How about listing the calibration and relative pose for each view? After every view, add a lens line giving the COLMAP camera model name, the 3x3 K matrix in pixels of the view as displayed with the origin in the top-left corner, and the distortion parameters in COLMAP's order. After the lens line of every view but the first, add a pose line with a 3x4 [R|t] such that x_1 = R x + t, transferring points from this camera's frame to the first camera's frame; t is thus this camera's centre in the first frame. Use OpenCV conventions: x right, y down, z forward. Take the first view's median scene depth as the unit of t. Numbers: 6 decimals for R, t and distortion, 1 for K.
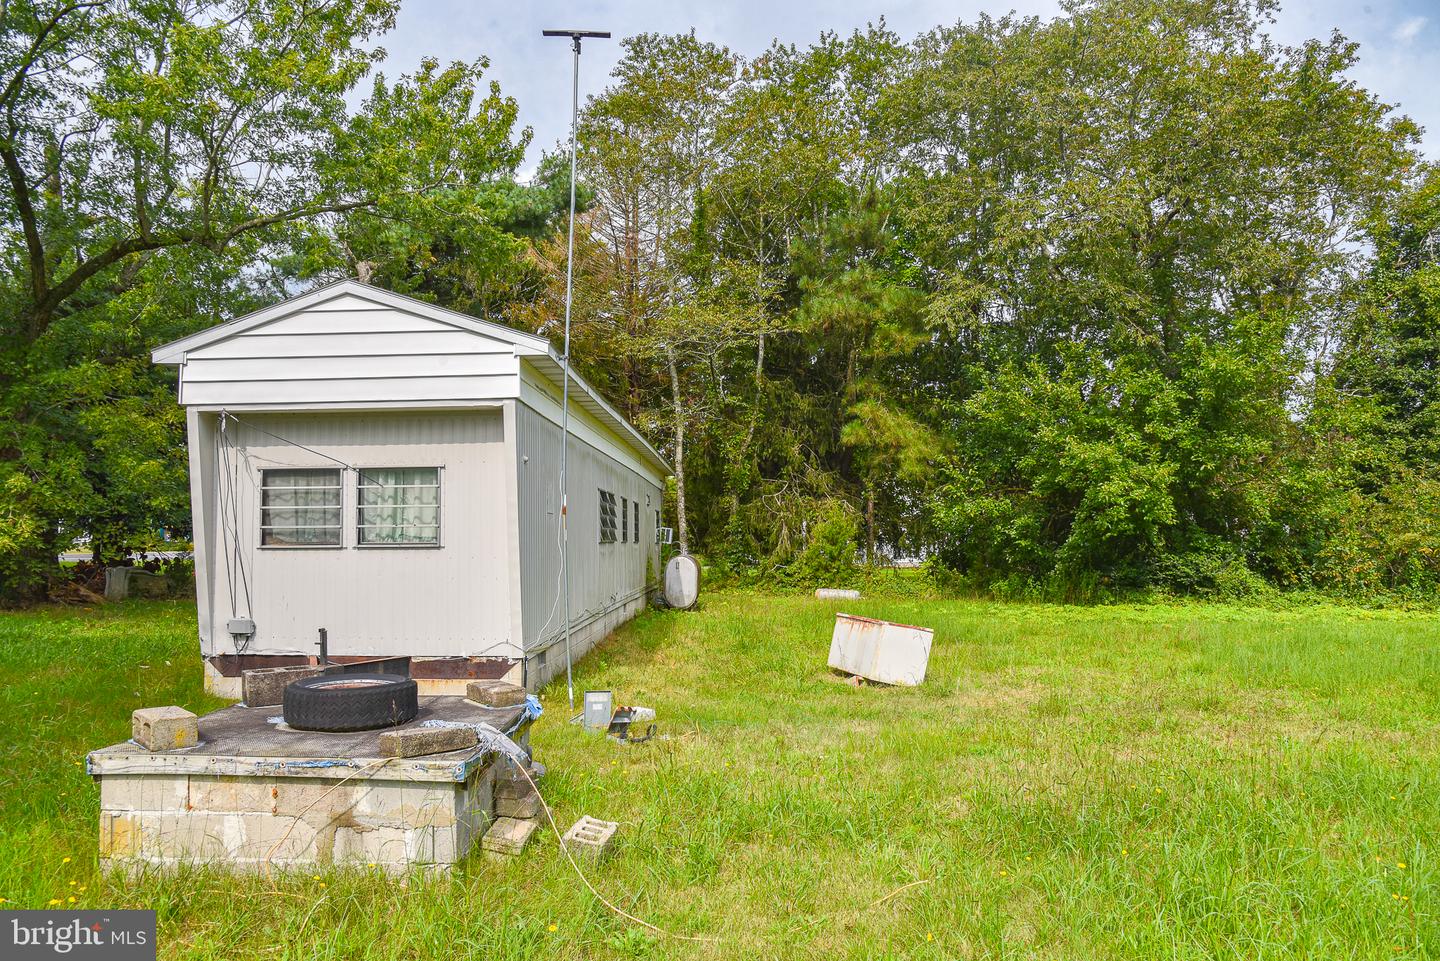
lens RADIAL K [[999.4, 0, 717.5], [0, 999.4, 486.8], [0, 0, 1]] dist [-0.115709, 0.075546]
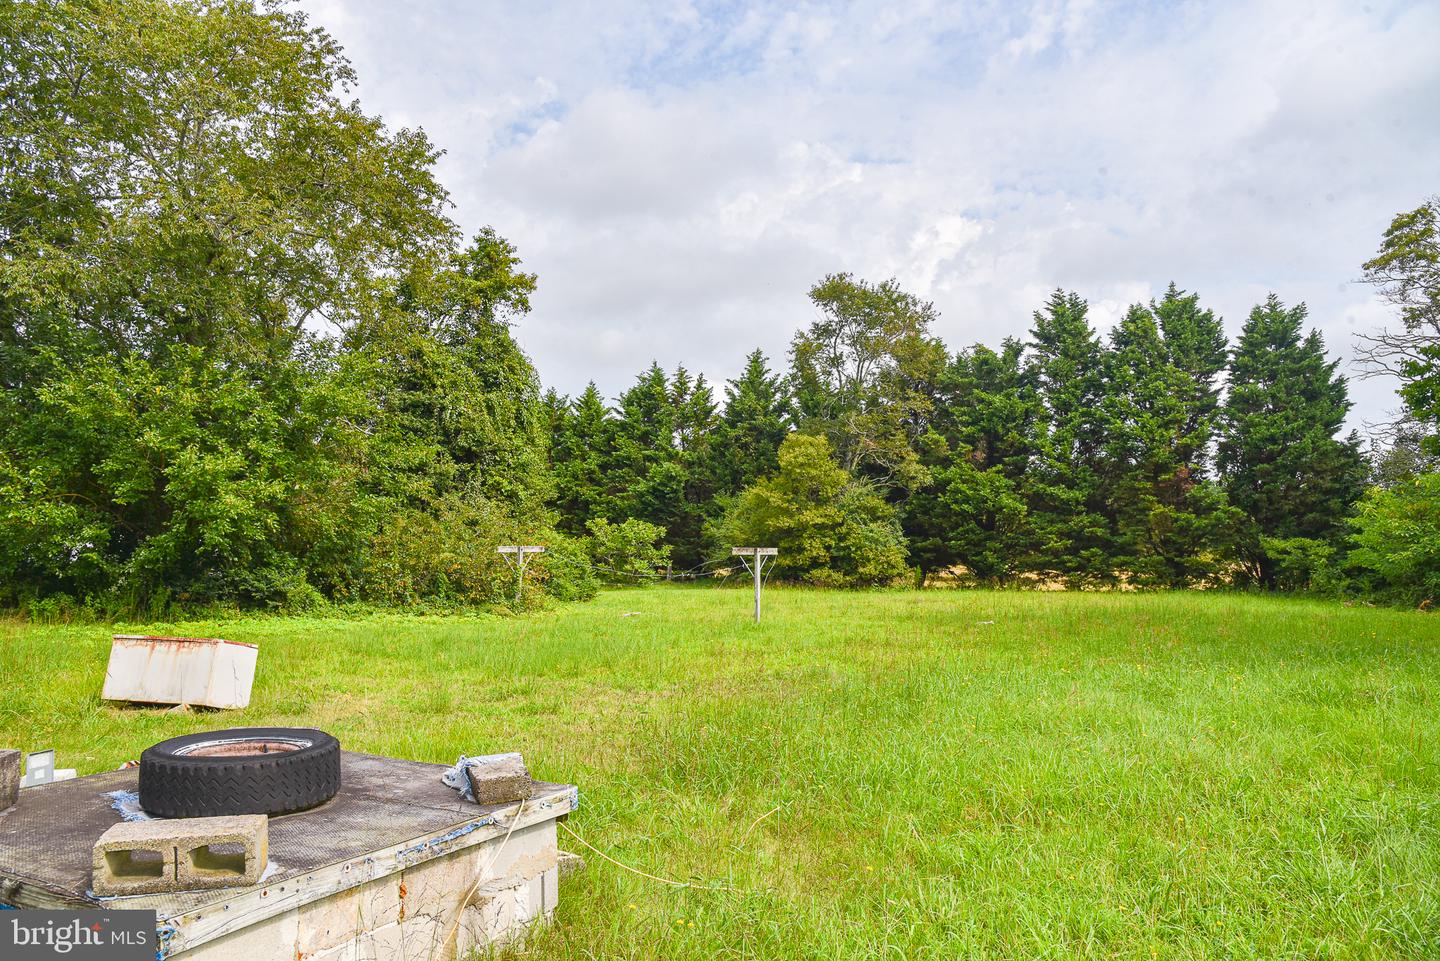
lens RADIAL K [[999.4, 0, 717.5], [0, 999.4, 486.8], [0, 0, 1]] dist [-0.115709, 0.075546]
pose [[0.453266, 0.070251, 0.888603, -0.234536], [-0.053731, 0.997230, -0.051431, 0.009771], [-0.889755, -0.024433, 0.455785, 0.109421]]
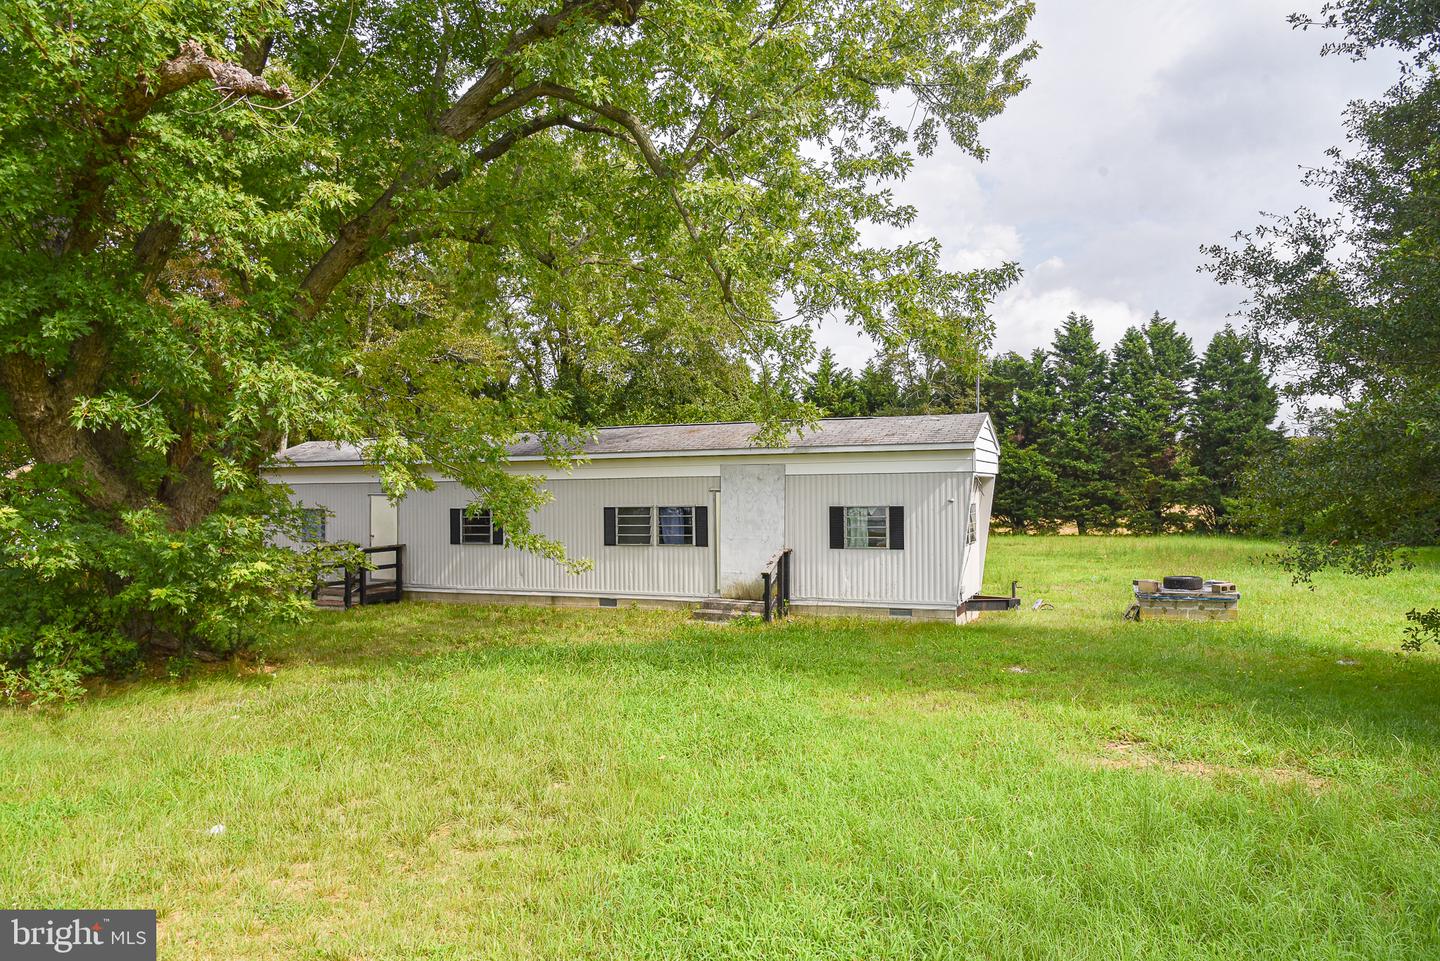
lens RADIAL K [[1008.9, 0, 720.0], [0, 1008.9, 480.5], [0, 0, 1]] dist [-0.109781, 0.076325]
pose [[0.368478, 0.020643, 0.929407, -1.135389], [-0.042665, 0.999076, -0.005276, -0.016429], [-0.928657, -0.037709, 0.369018, 0.305117]]
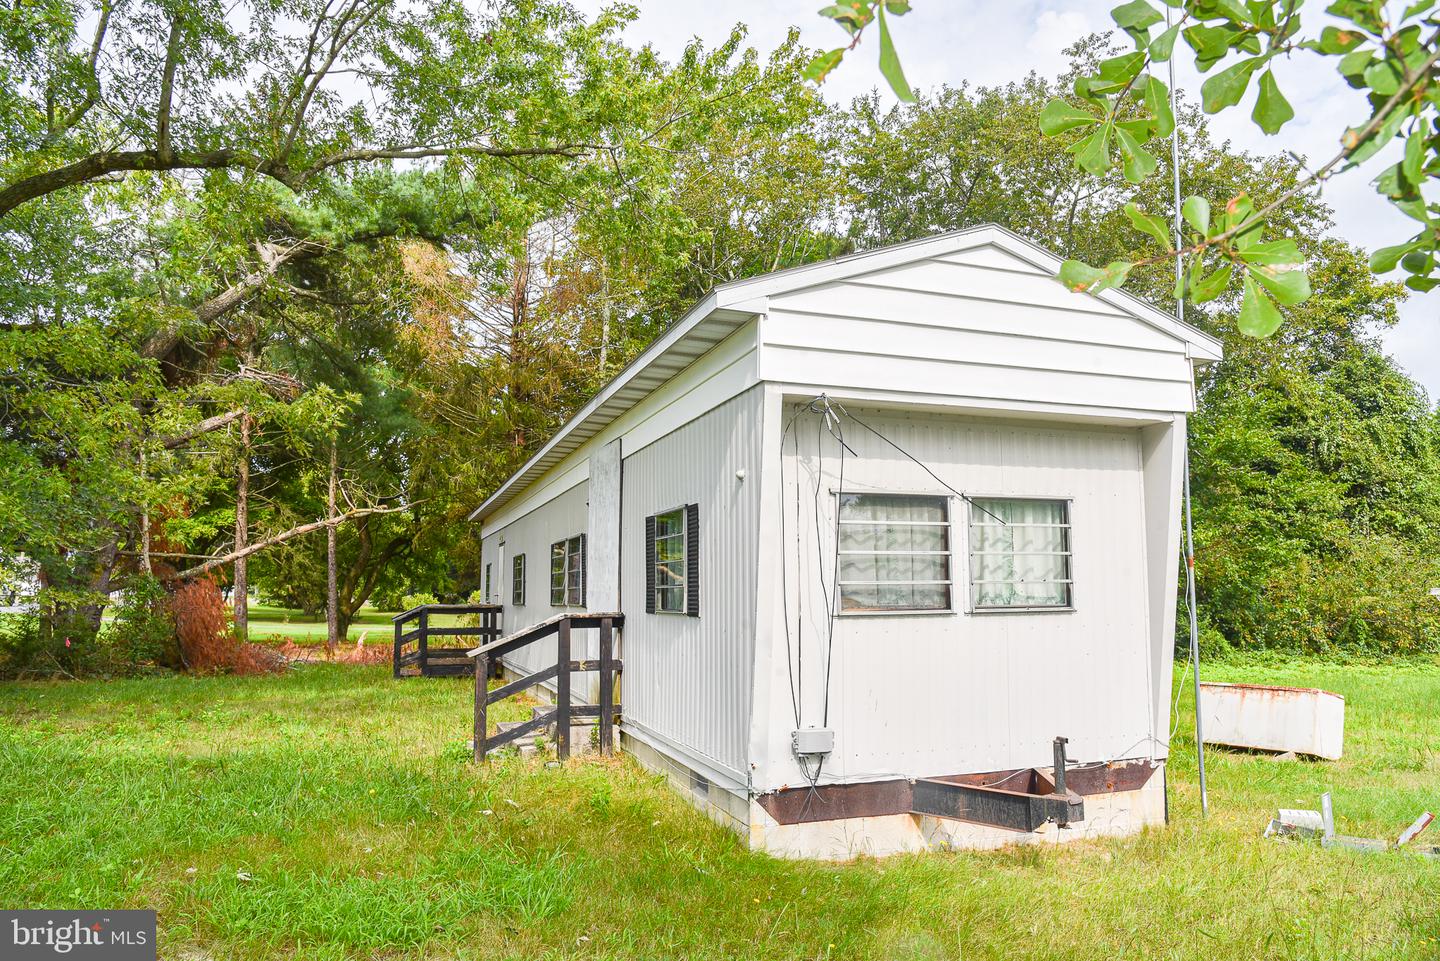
lens RADIAL K [[999.4, 0, 717.5], [0, 999.4, 486.8], [0, 0, 1]] dist [-0.115709, 0.075546]
pose [[0.933655, 0.045142, 0.355317, -0.370364], [-0.022791, 0.997503, -0.066842, 0.011593], [-0.357447, 0.054310, 0.932353, 0.199337]]
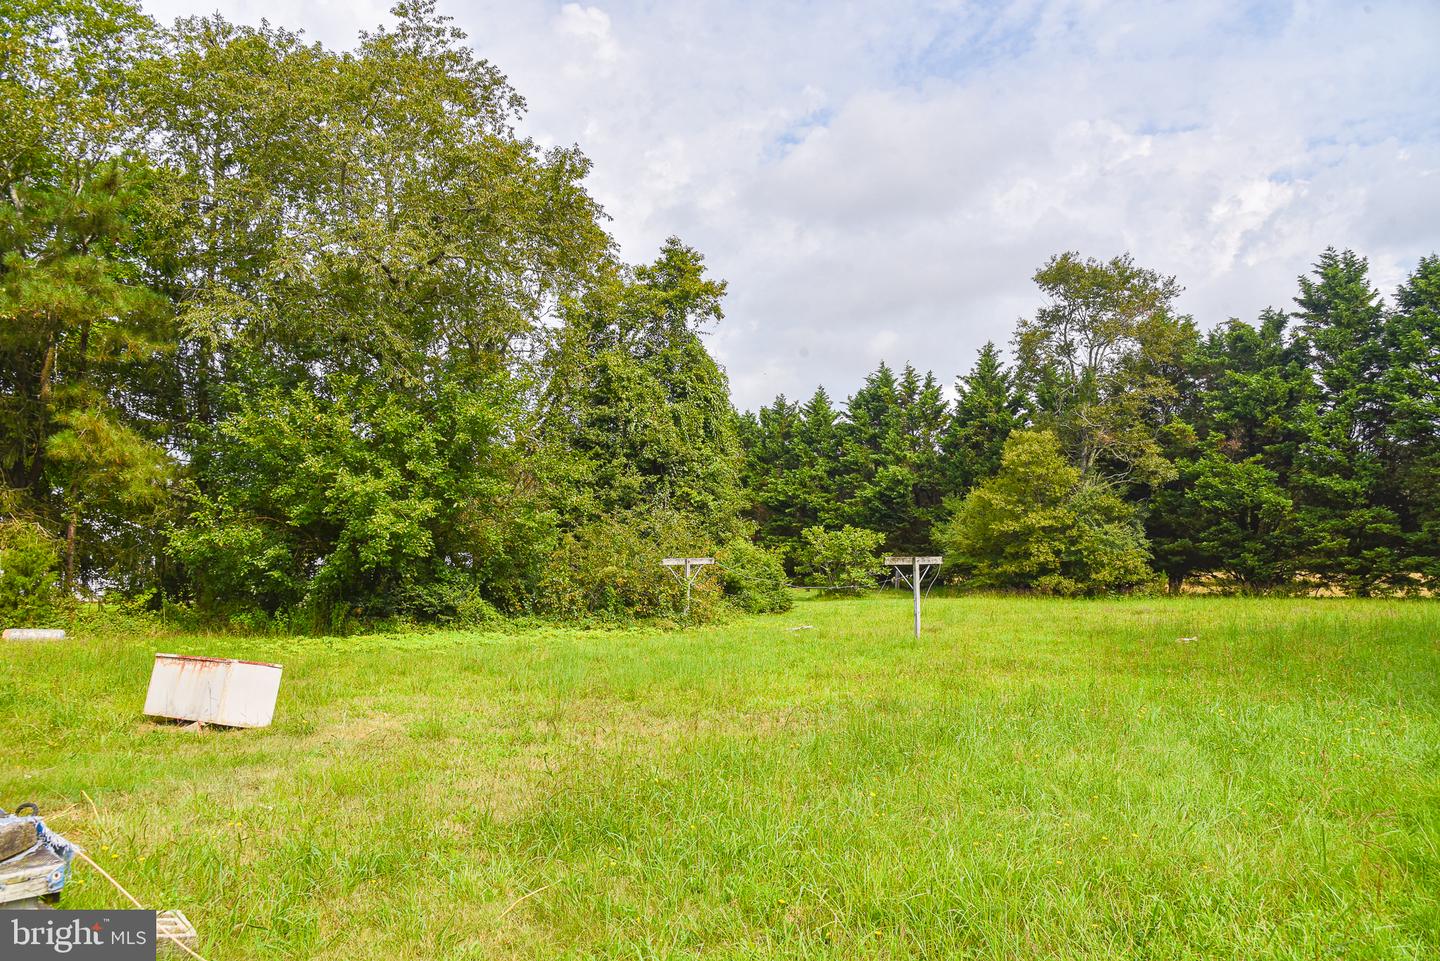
lens RADIAL K [[1008.9, 0, 720.0], [0, 1008.9, 480.5], [0, 0, 1]] dist [-0.109781, 0.076325]
pose [[0.681981, 0.060898, 0.728830, -0.114666], [-0.034226, 0.998093, -0.051370, 0.000165], [-0.730569, 0.010089, 0.682765, 0.022084]]
